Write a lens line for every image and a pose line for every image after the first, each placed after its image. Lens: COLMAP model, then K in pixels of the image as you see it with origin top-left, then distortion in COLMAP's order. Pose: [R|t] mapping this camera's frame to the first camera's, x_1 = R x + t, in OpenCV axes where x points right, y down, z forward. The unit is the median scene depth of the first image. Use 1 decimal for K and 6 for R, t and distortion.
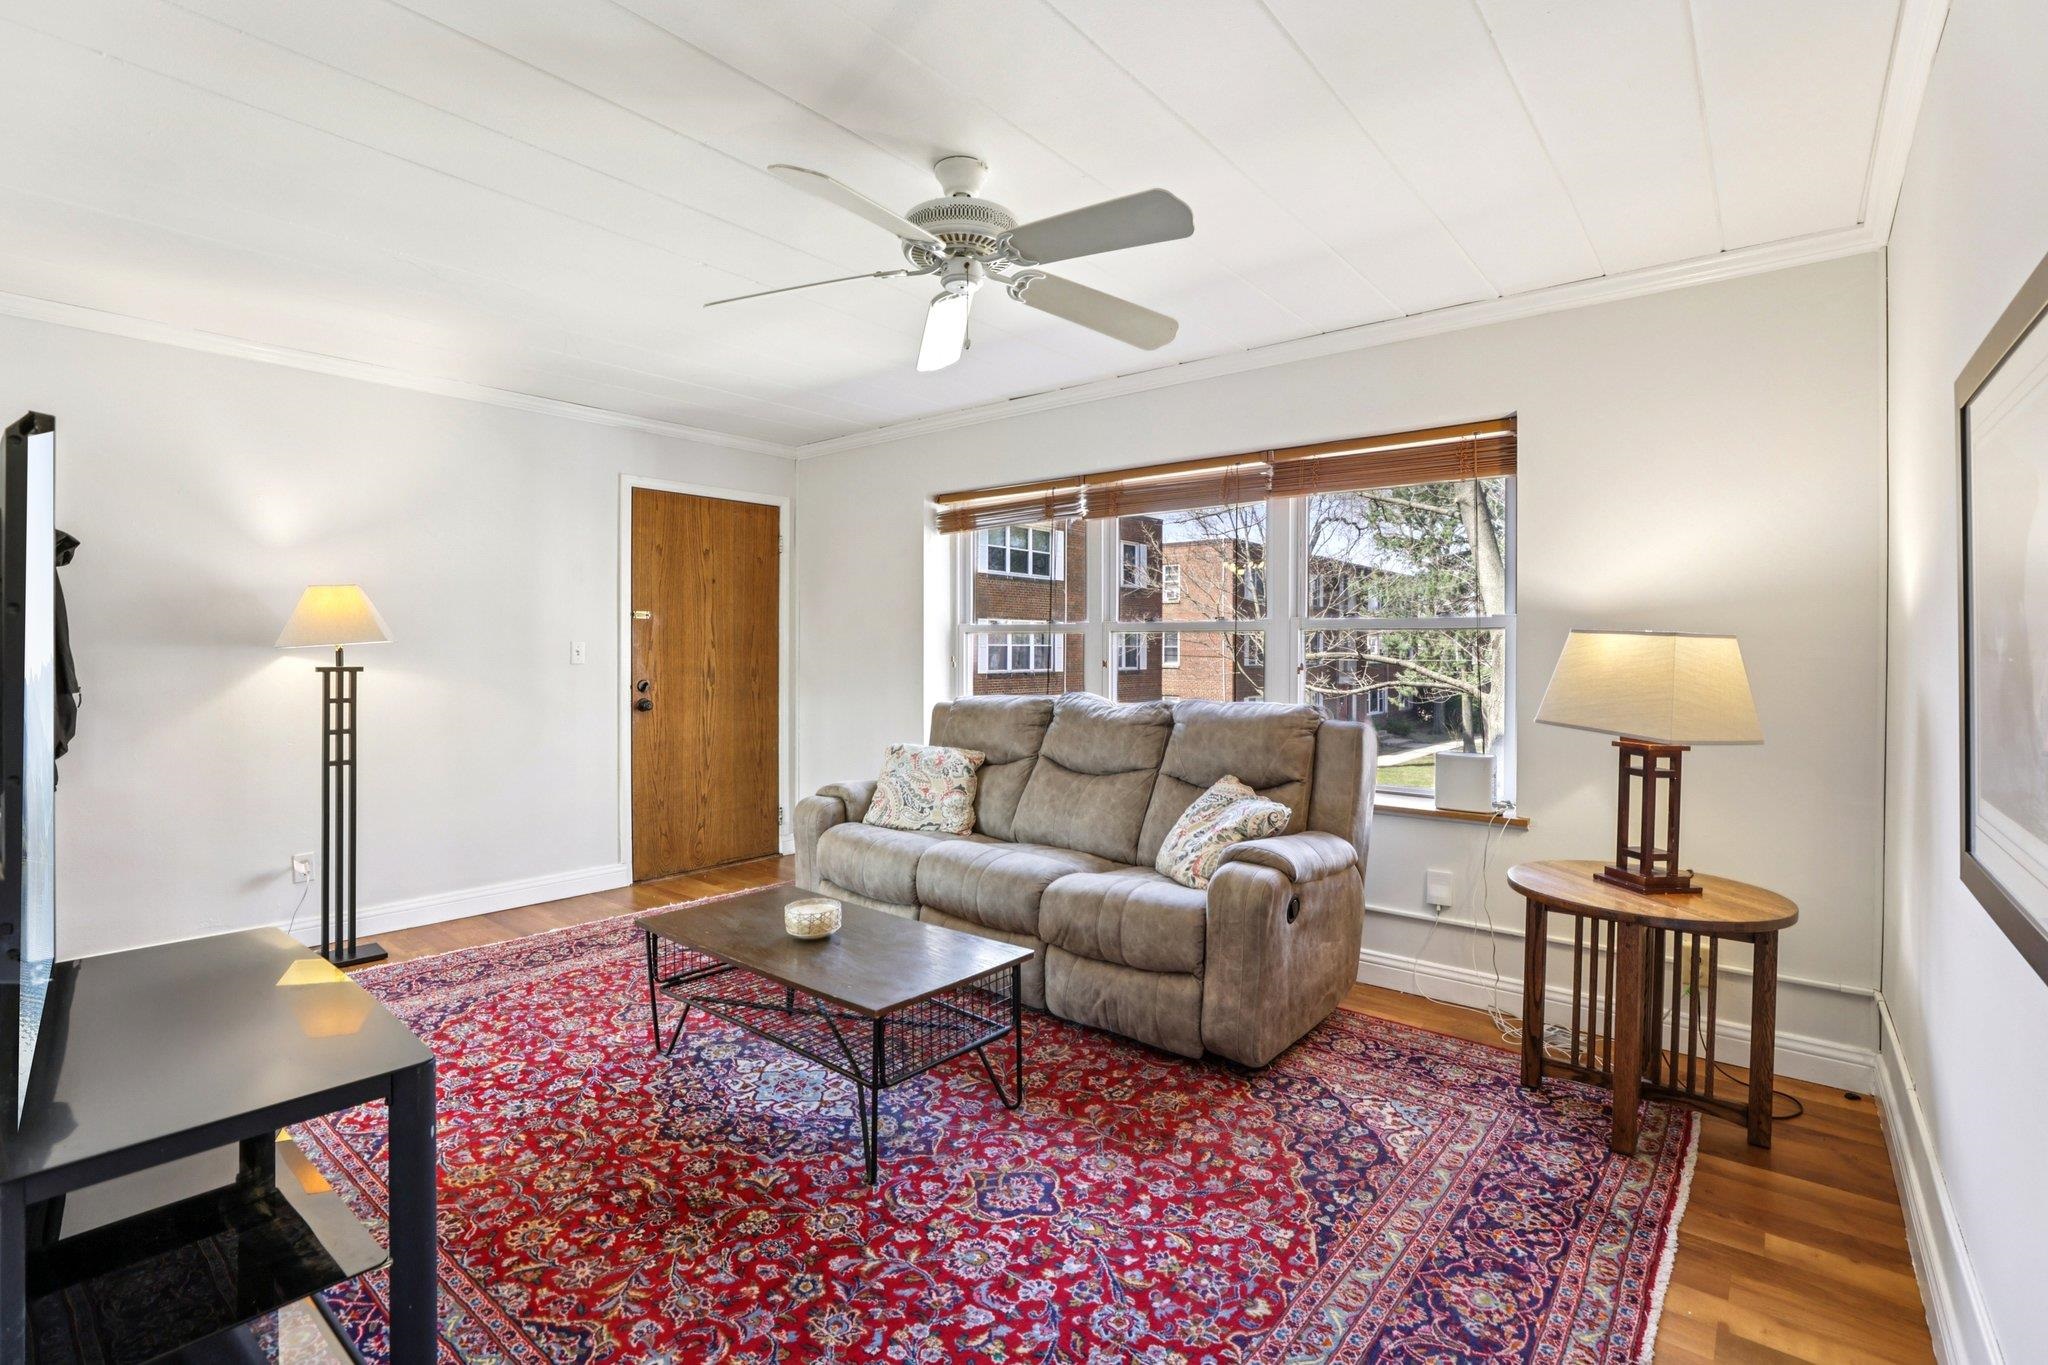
lens RADIAL K [[941.7, 0, 1024.5], [0, 941.7, 671.8], [0, 0, 1]] dist [0.001302, 0.000245]
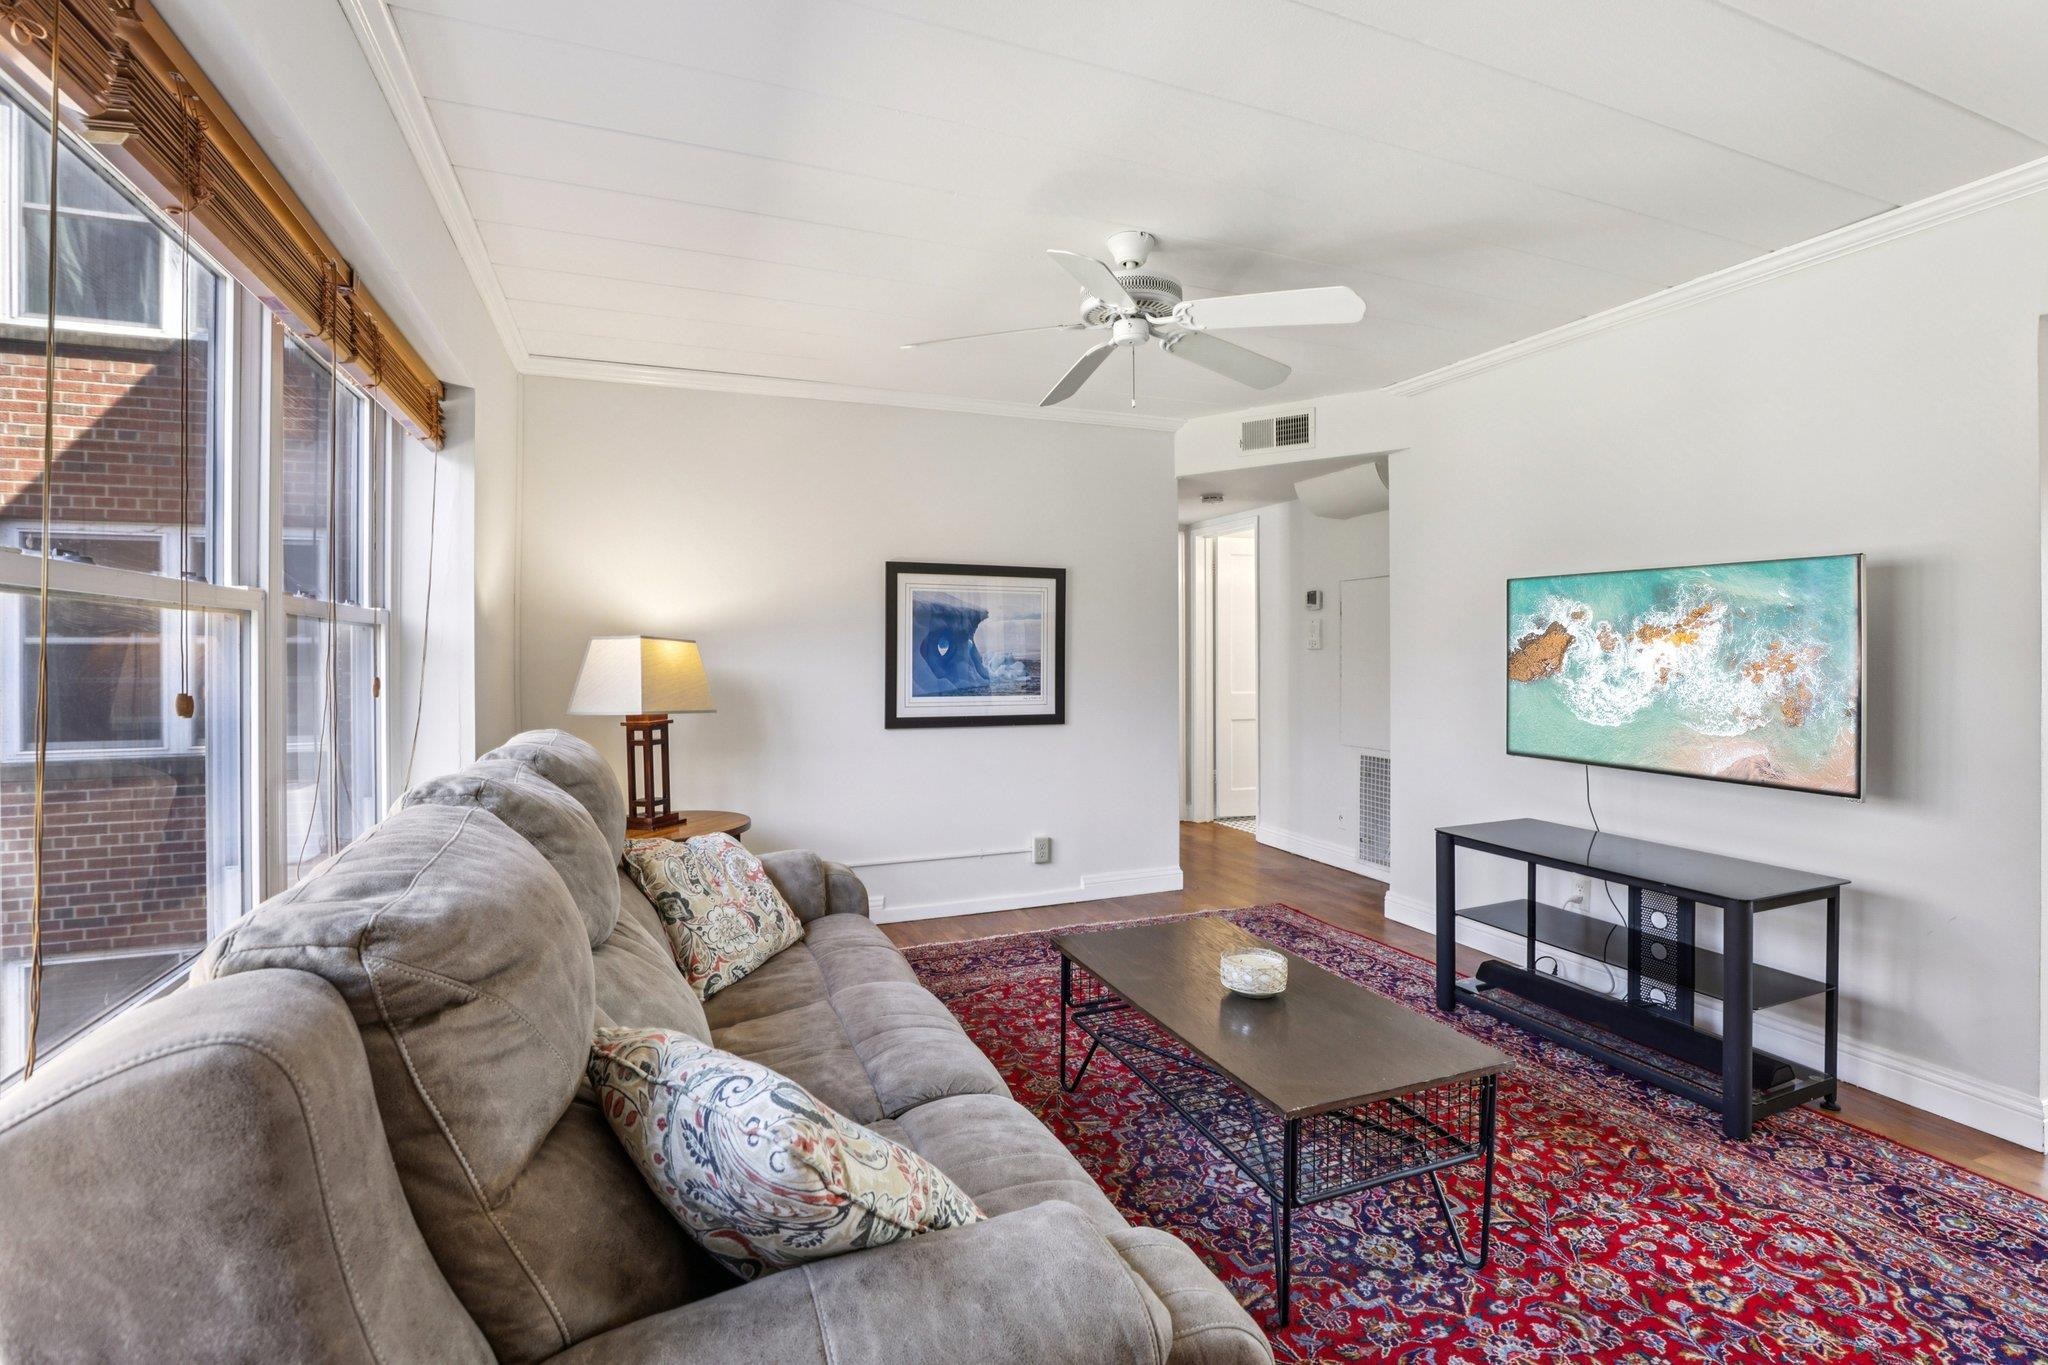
lens RADIAL K [[941.7, 0, 1028.0], [0, 941.7, 663.8], [0, 0, 1]] dist [0.001302, 0.000245]
pose [[-0.875277, -0.008850, 0.483542, -0.473885], [0.007446, 0.999467, 0.031771, -0.045043], [-0.483565, 0.031409, -0.874745, 1.912645]]
